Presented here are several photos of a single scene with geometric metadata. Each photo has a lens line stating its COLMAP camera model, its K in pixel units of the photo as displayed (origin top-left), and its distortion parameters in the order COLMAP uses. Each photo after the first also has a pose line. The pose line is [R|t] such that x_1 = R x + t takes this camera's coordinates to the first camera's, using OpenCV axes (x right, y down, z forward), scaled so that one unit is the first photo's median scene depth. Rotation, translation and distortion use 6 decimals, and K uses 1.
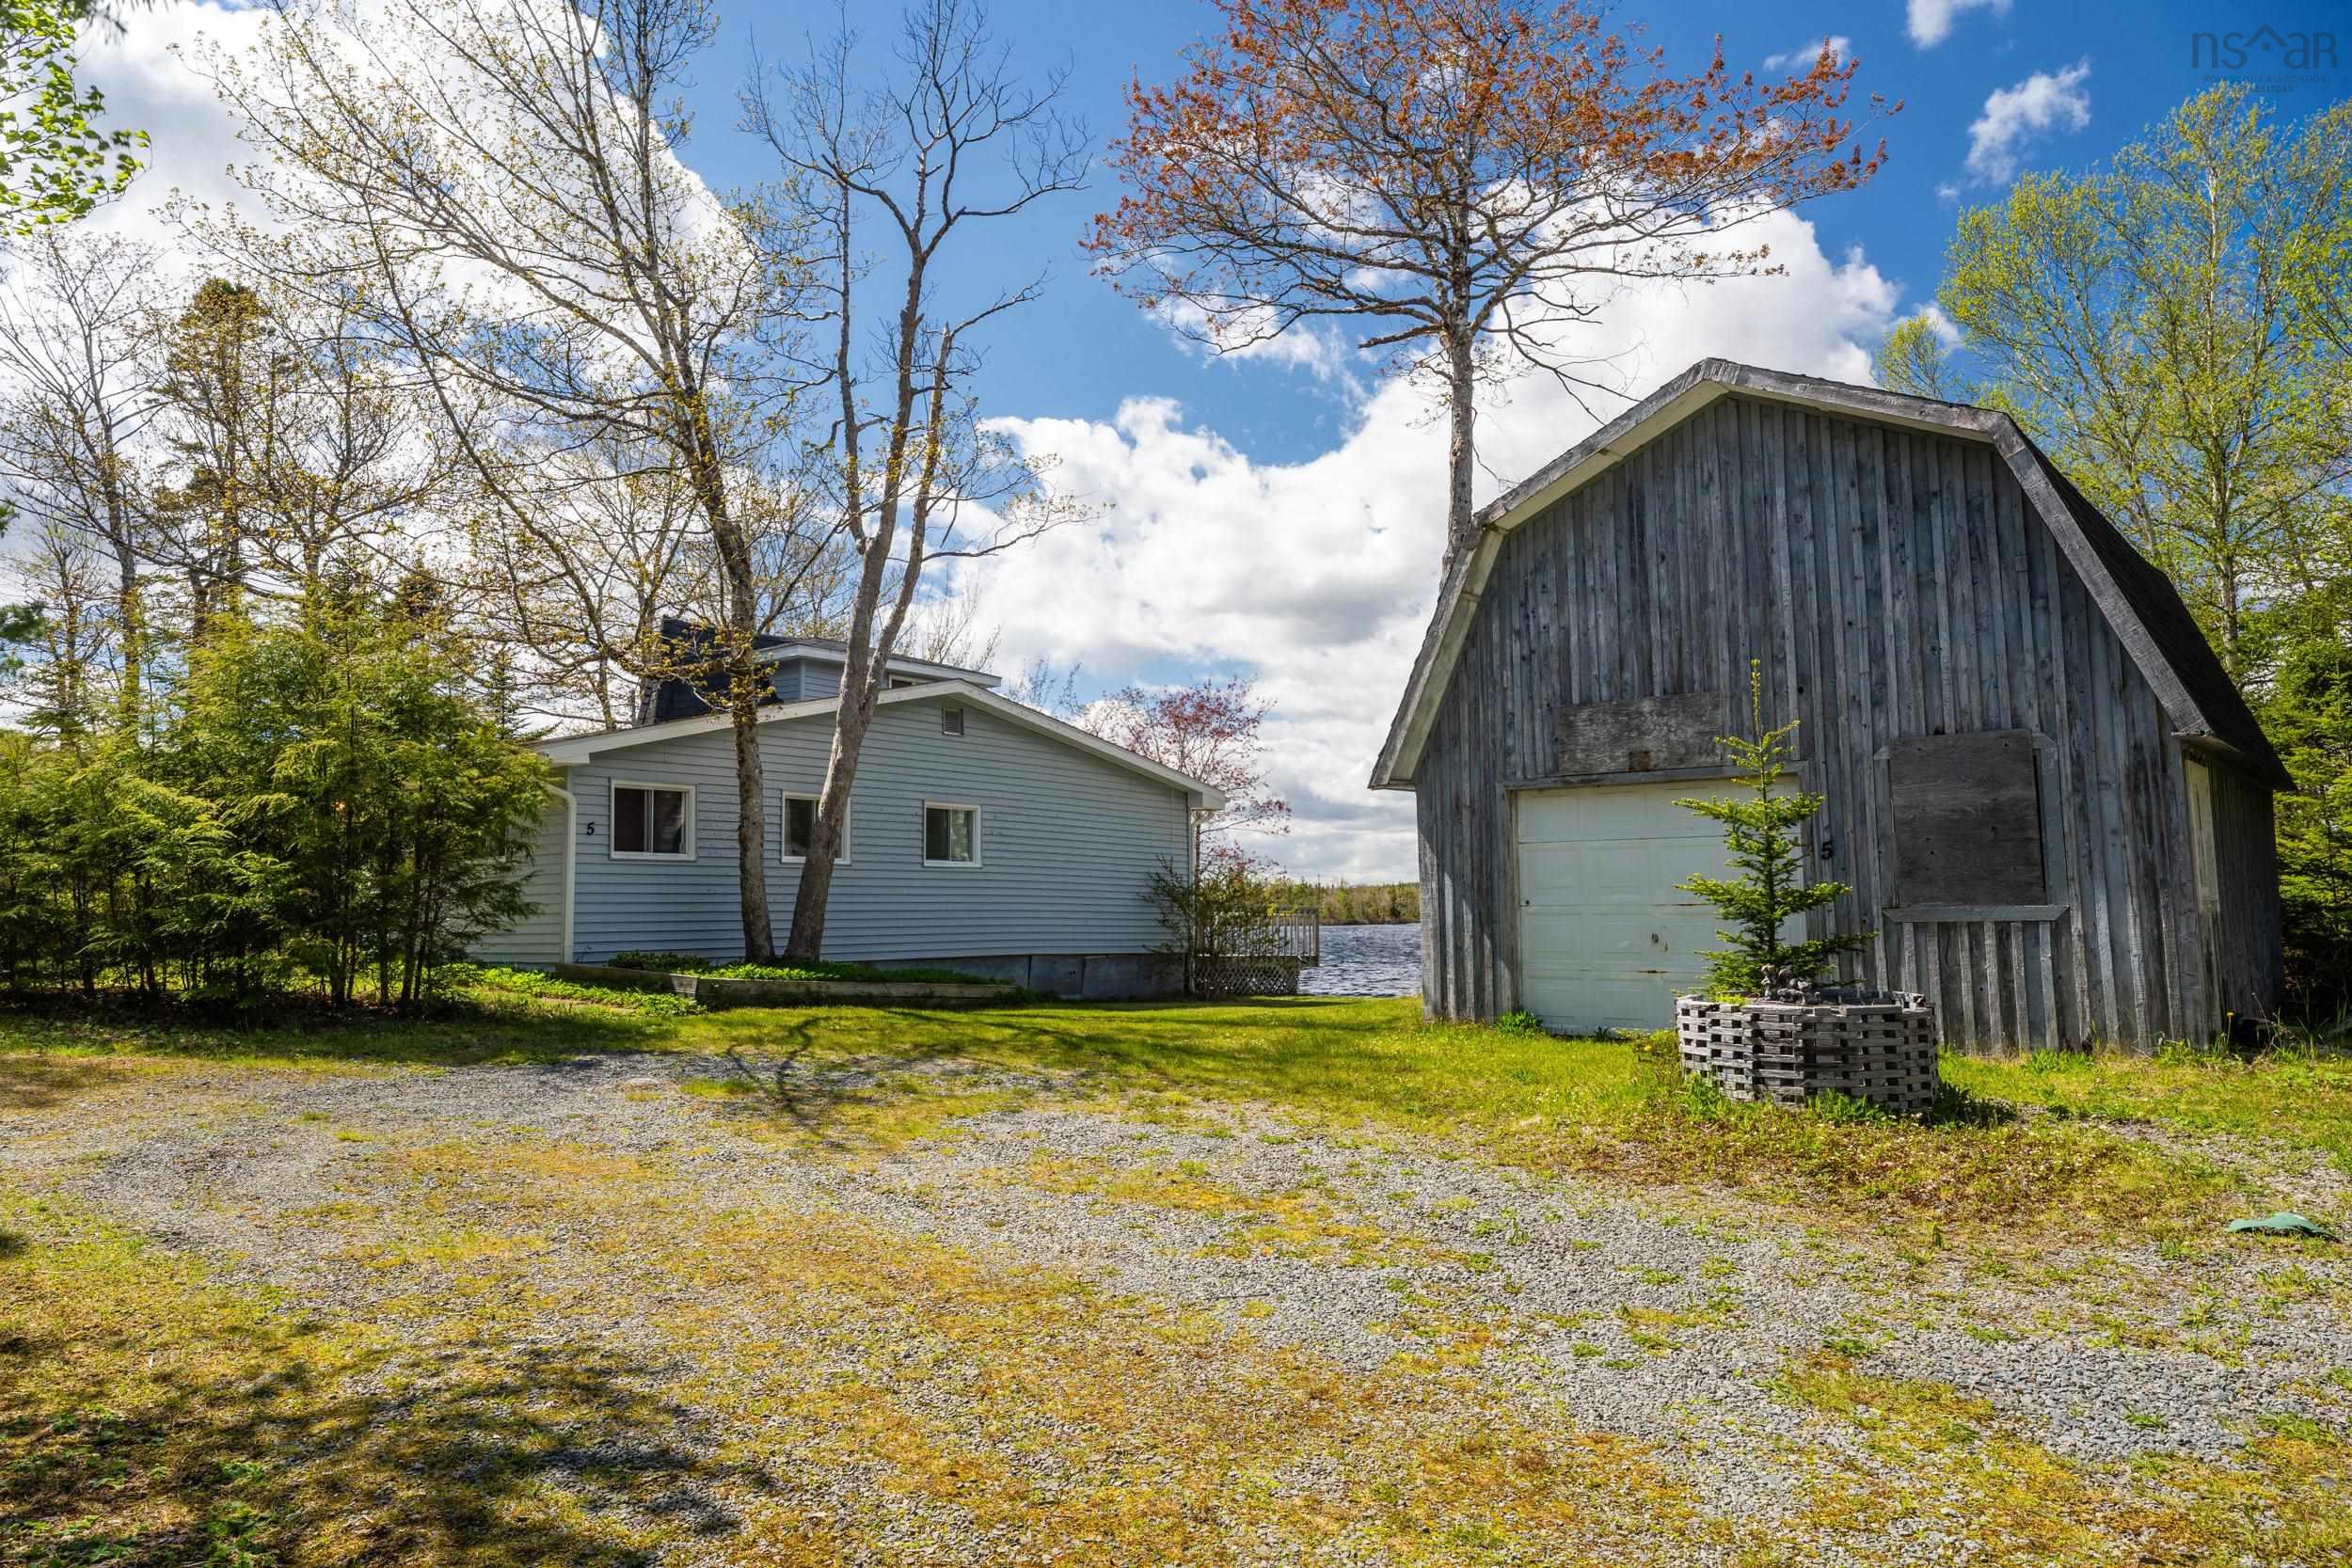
lens RADIAL K [[1677.4, 0, 1176.0], [0, 1677.4, 784.0], [0, 0, 1]] dist [-0.001472, -0.000195]
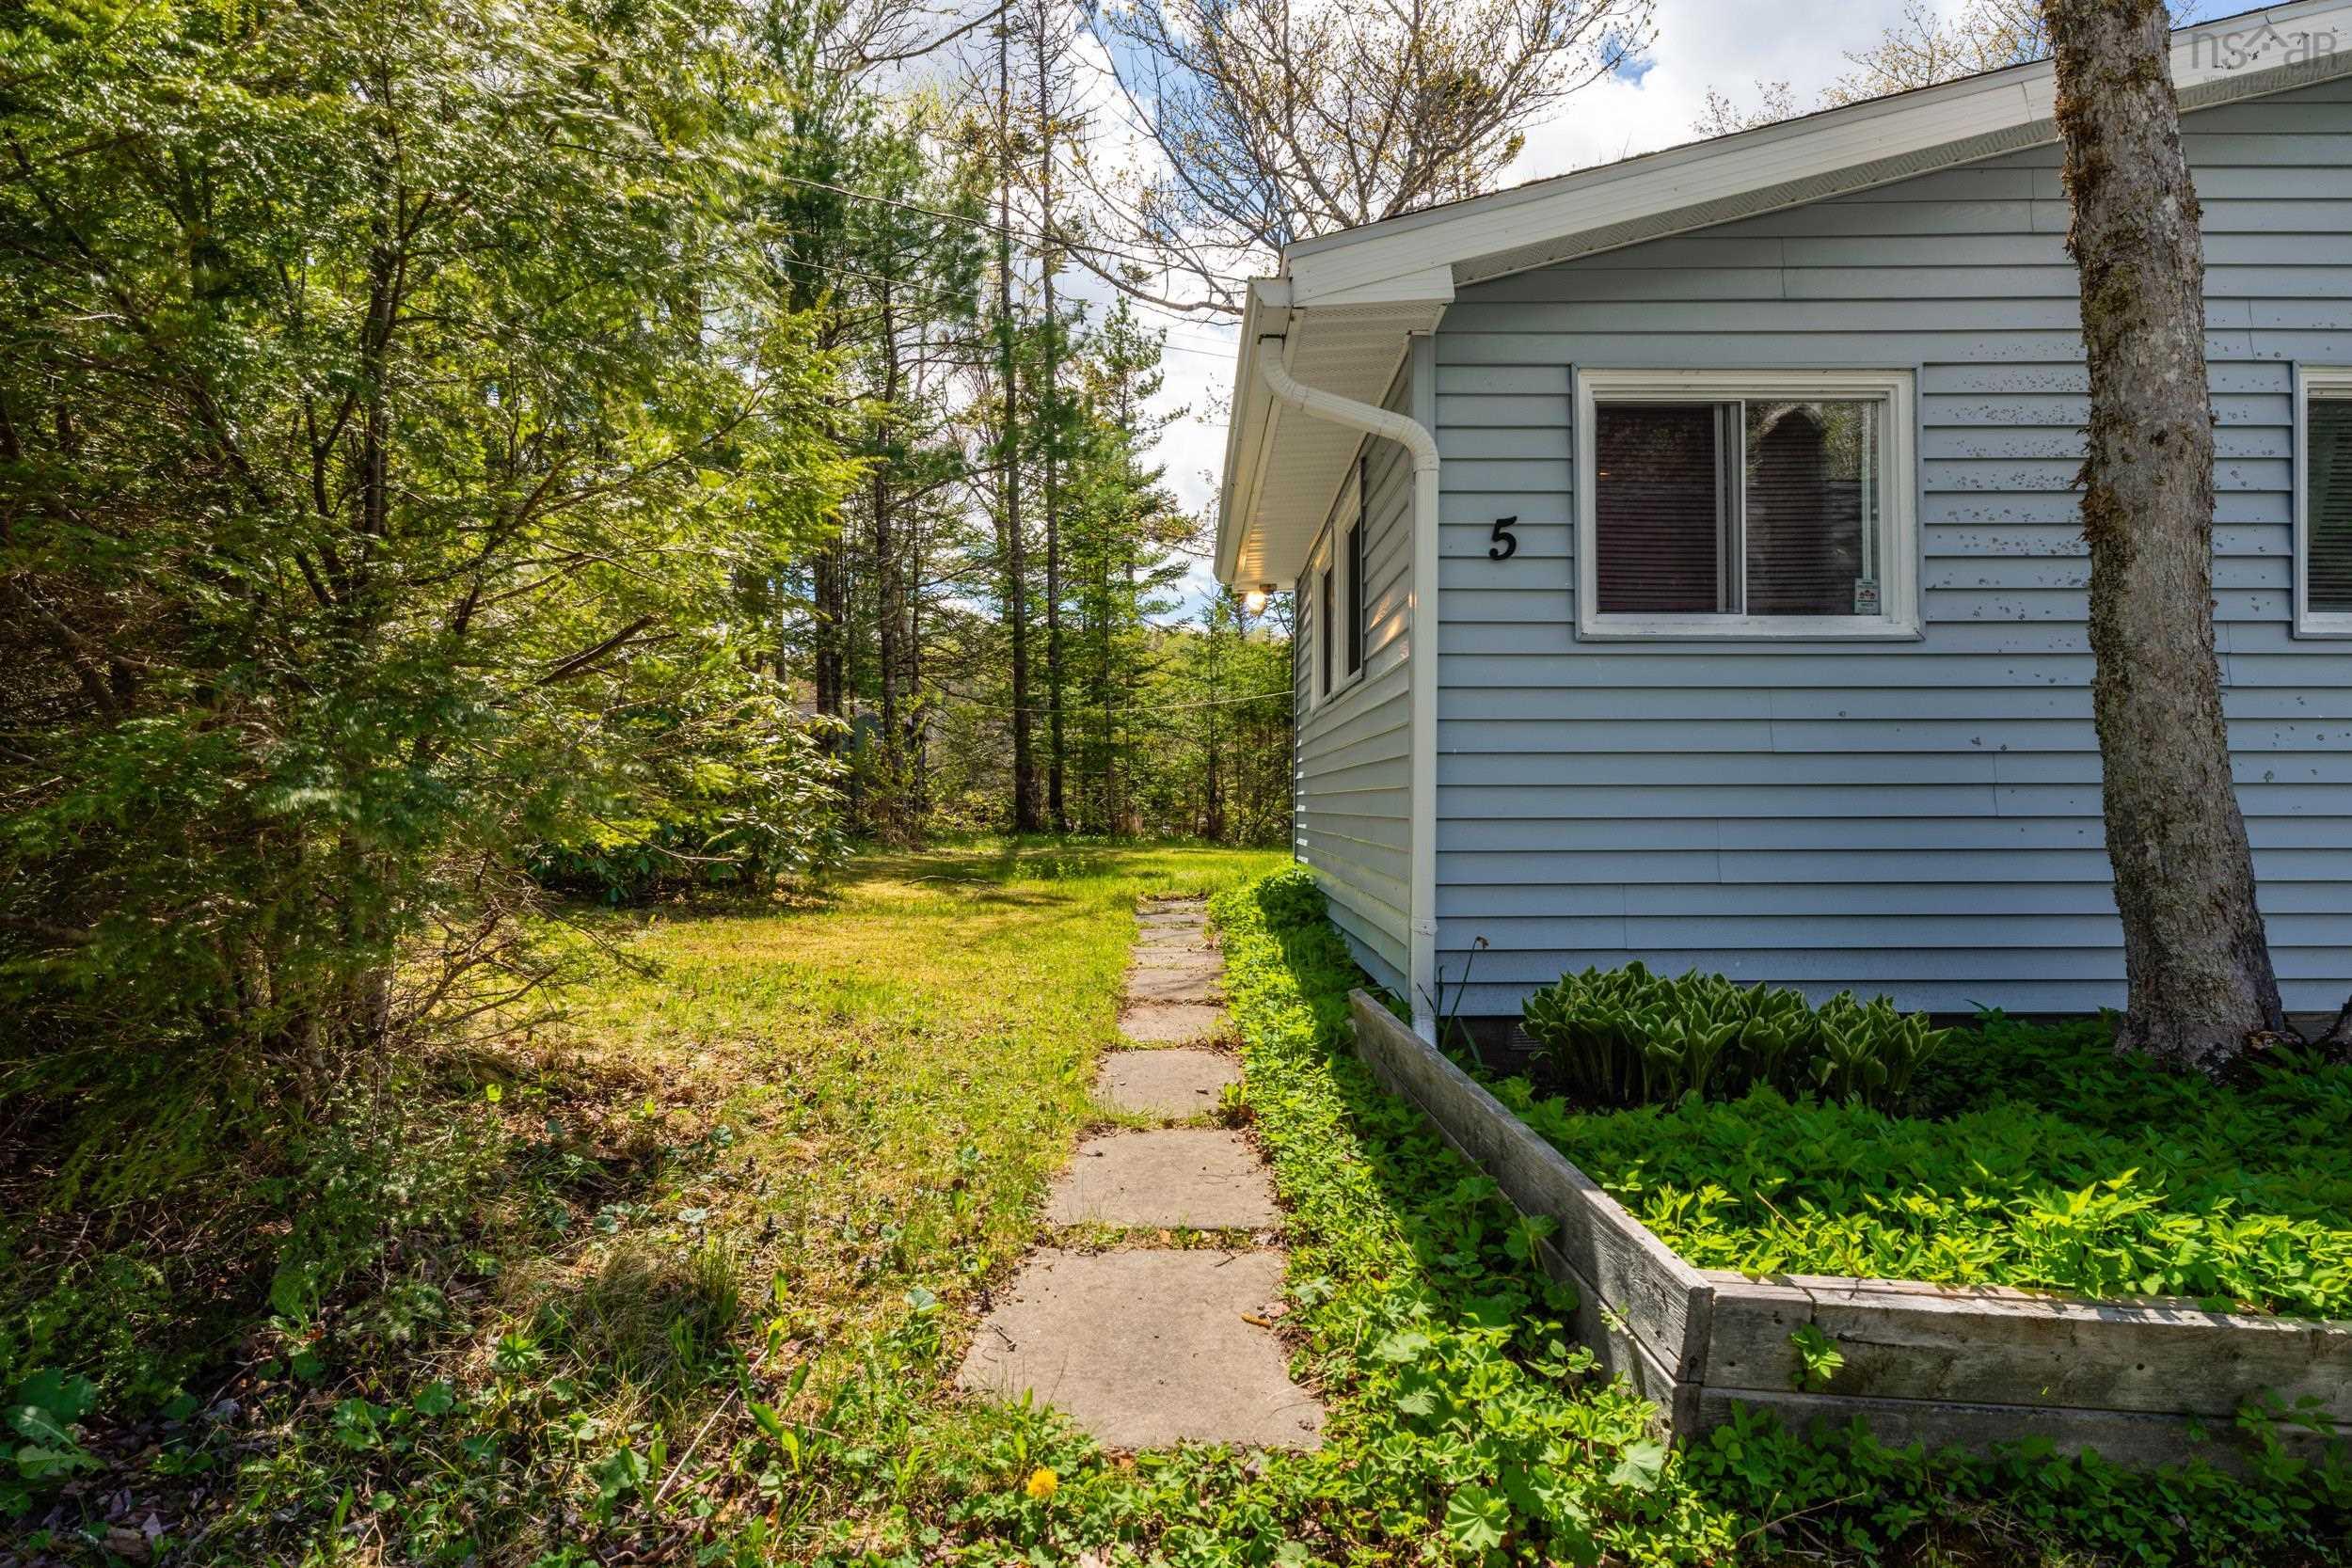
lens RADIAL K [[1234.6, 0, 1176.0], [0, 1234.6, 784.0], [0, 0, 1]] dist [-0.000772, -0.000369]
pose [[0.604232, 0.008850, -0.796759, -0.197225], [0.053742, 0.997209, 0.051832, 0.054981], [0.794994, -0.074138, 0.602070, 0.785291]]
